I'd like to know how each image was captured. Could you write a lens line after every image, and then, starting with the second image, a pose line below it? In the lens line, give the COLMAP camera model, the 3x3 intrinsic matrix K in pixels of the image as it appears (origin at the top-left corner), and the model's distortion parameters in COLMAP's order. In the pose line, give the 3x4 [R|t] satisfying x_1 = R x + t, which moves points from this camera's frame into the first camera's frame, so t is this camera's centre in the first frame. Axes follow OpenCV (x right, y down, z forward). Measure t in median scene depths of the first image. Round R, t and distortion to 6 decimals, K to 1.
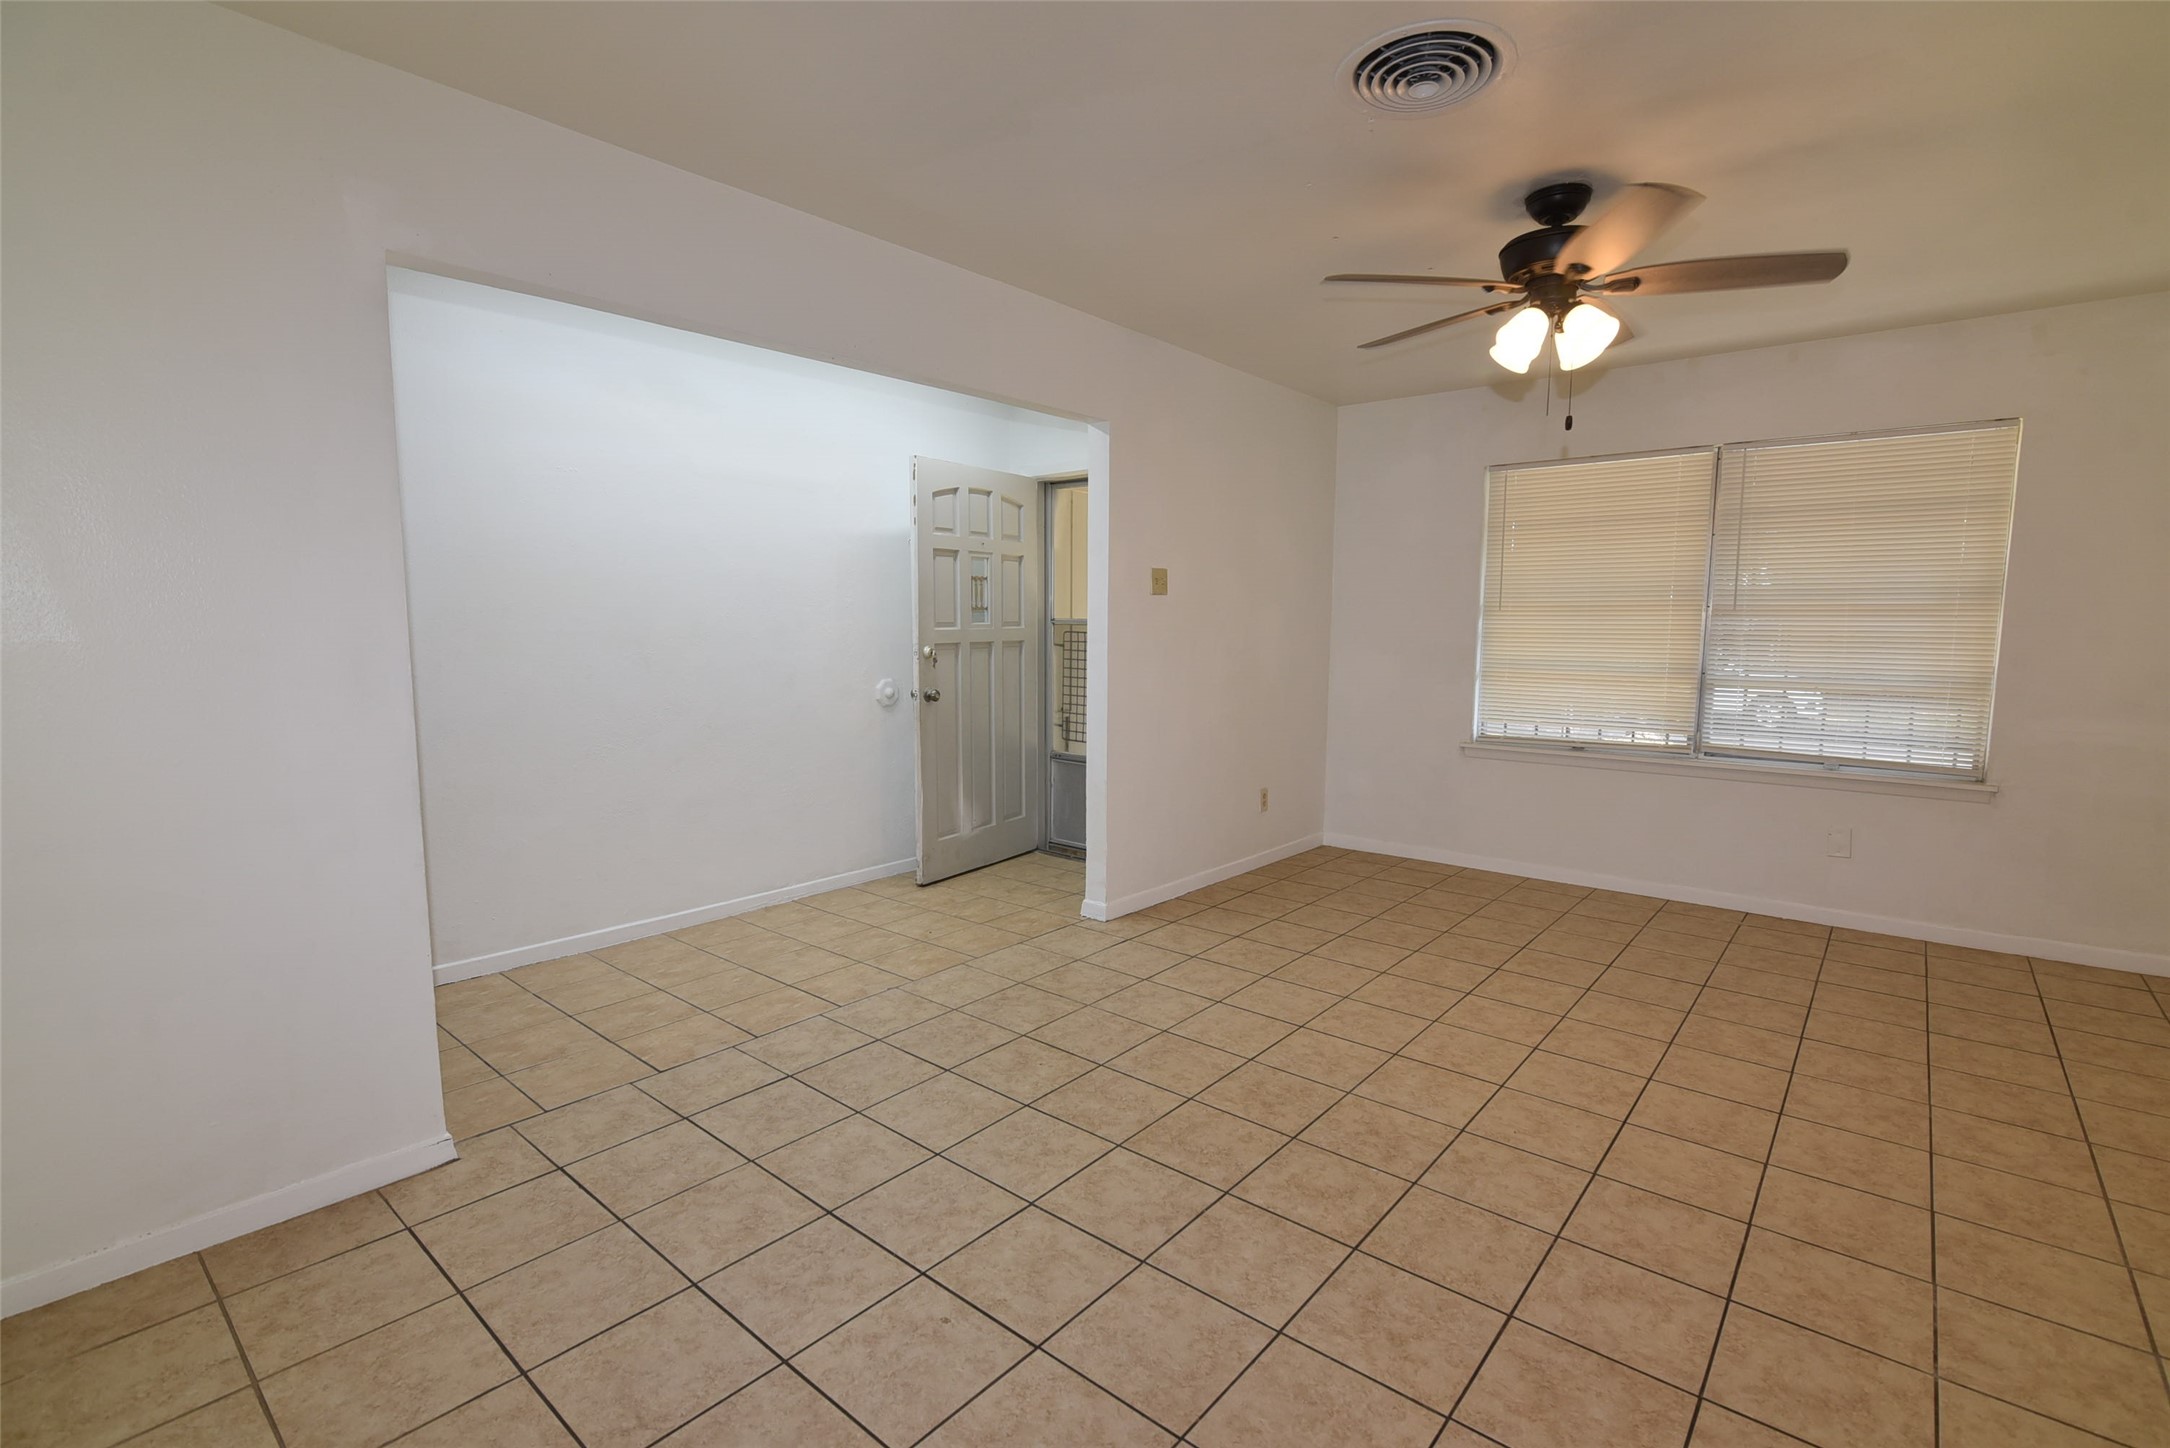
lens RADIAL K [[987.6, 0, 1085.4], [0, 987.6, 726.0], [0, 0, 1]] dist [-0.017319, -0.001016]
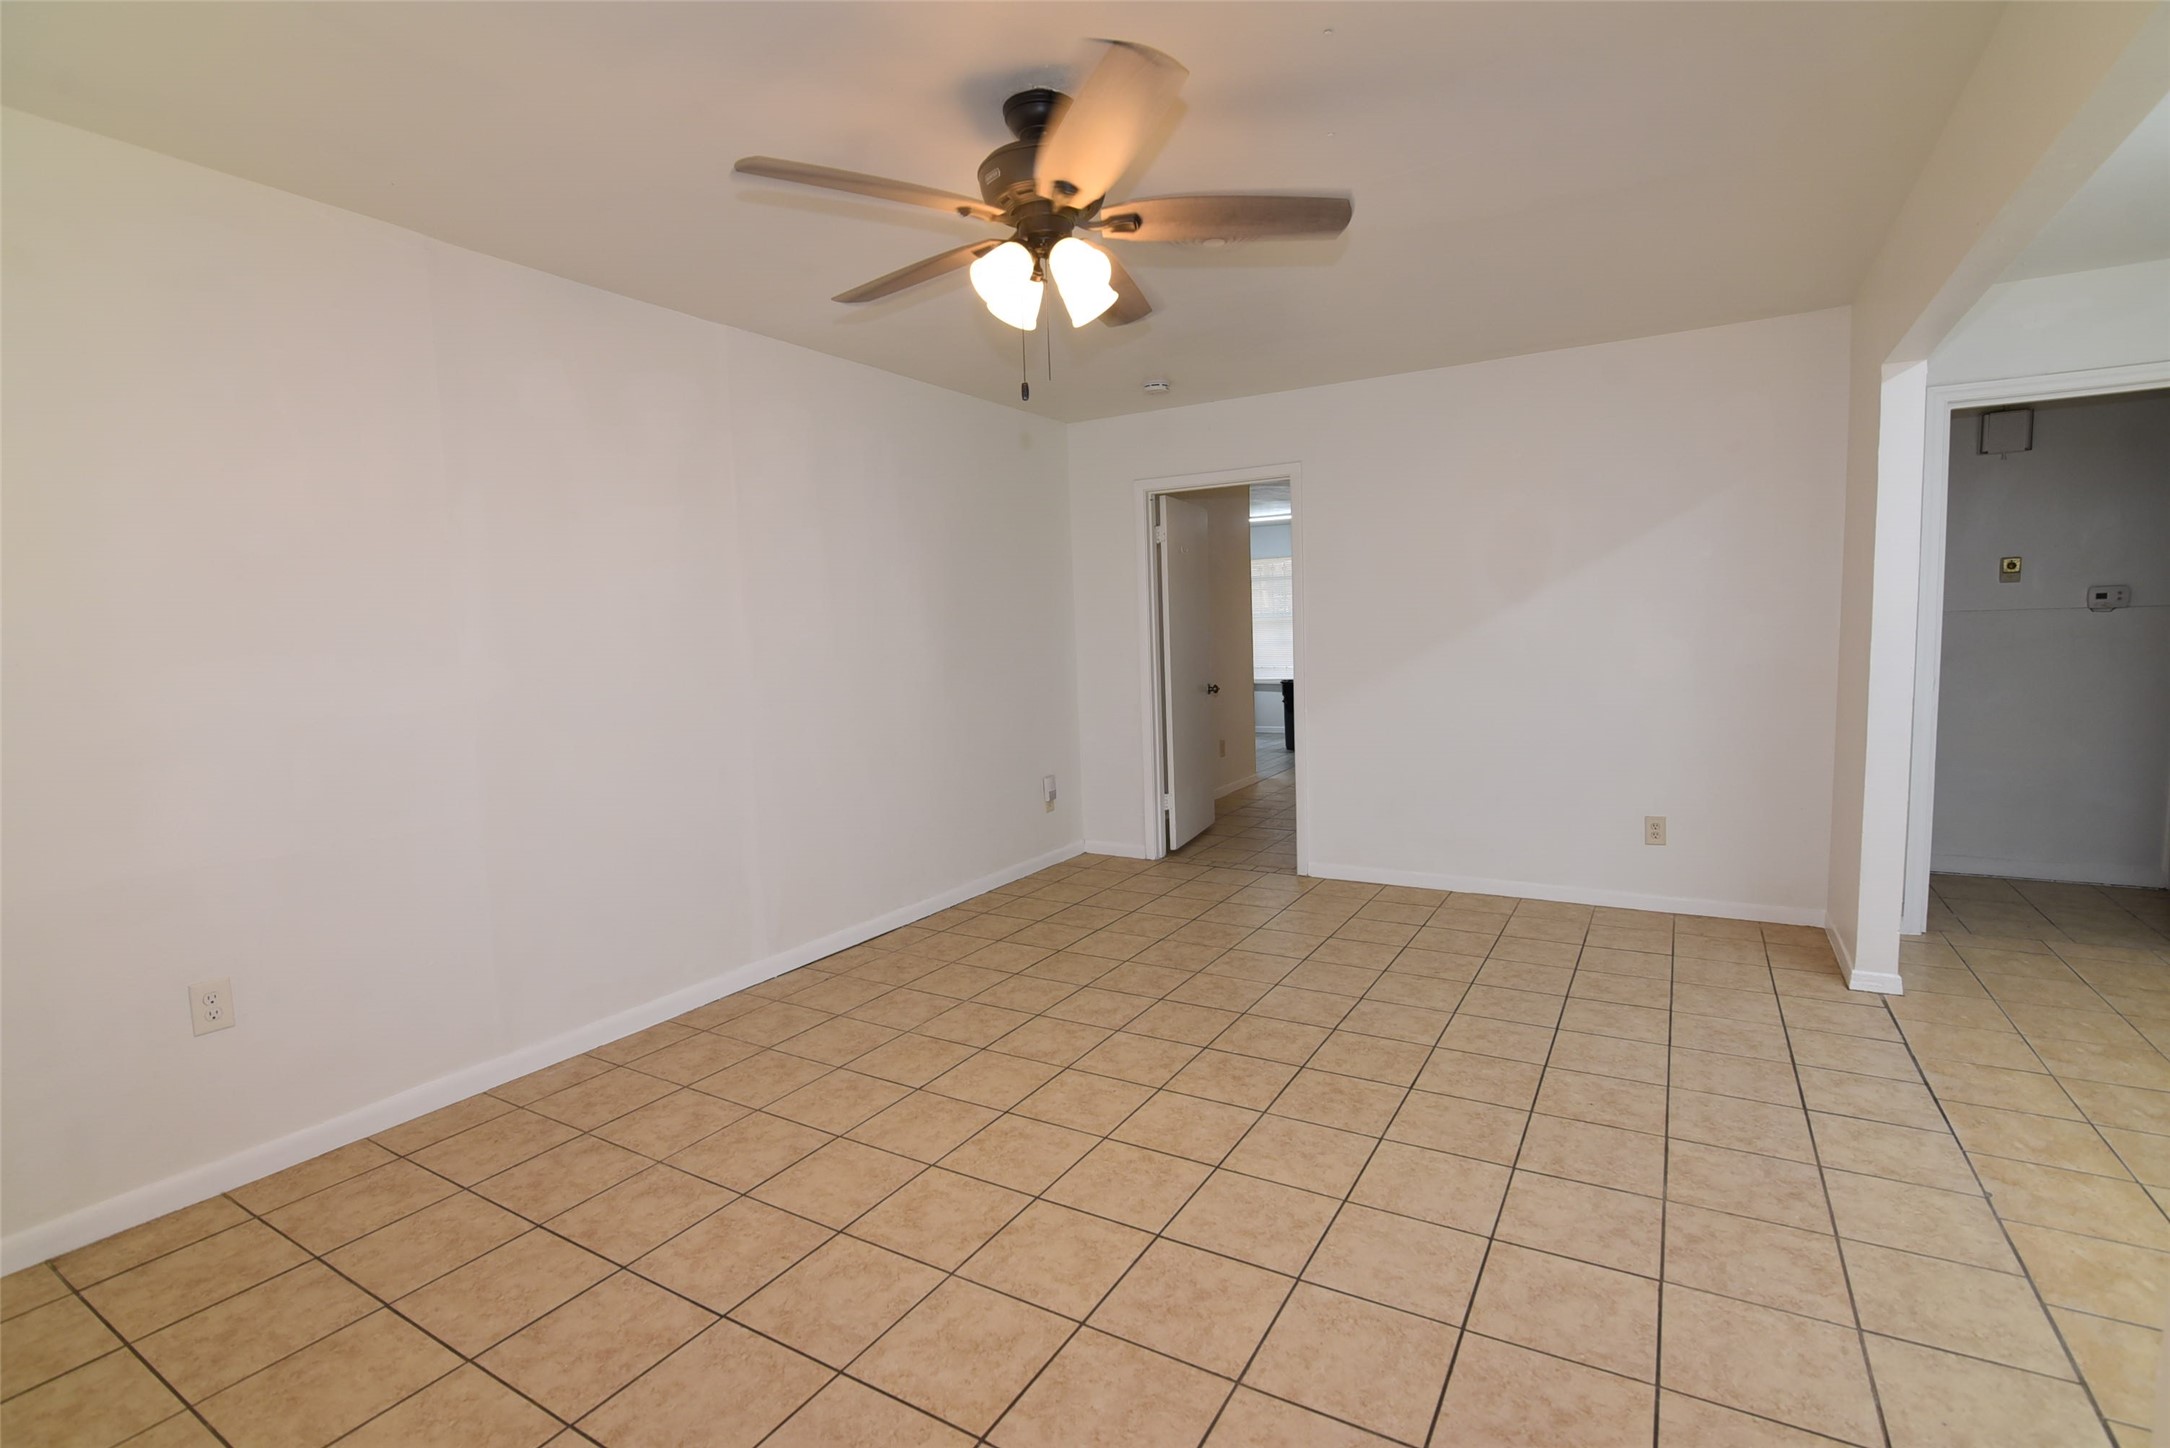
lens RADIAL K [[987.6, 0, 1092.2], [0, 987.6, 737.5], [0, 0, 1]] dist [-0.017319, -0.001016]
pose [[-0.985703, 0.042450, -0.163059, 0.587183], [0.007713, 0.978097, 0.208007, -0.196370], [0.168317, 0.203776, -0.964440, 1.862313]]
